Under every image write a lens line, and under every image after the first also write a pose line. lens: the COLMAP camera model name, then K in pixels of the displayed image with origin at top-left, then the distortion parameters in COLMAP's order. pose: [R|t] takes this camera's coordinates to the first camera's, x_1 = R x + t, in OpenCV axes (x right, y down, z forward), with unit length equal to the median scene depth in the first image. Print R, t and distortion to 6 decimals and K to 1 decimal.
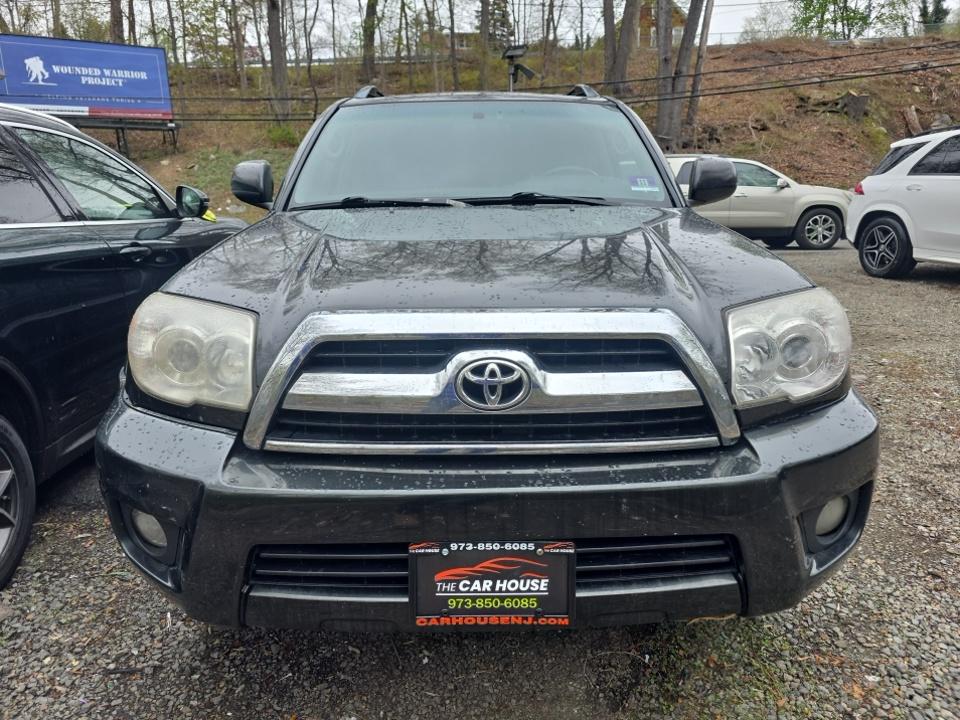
lens RADIAL K [[651.9, 0, 474.3], [0, 651.9, 359.9], [0, 0, 1]] dist [0.022144, -0.021373]
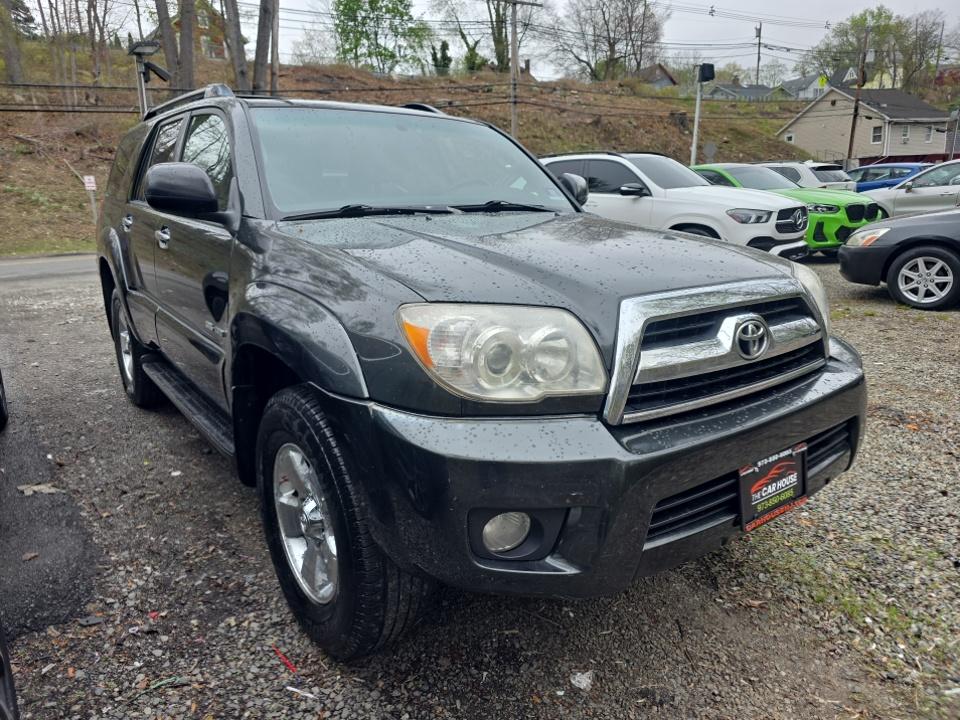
lens RADIAL K [[651.9, 0, 470.2], [0, 651.9, 362.2], [0, 0, 1]] dist [0.022144, -0.021373]
pose [[0.806522, -0.137885, 0.574900, -0.622997], [0.147130, 0.988640, 0.030710, -0.022239], [-0.572604, 0.059817, 0.817647, 0.121145]]
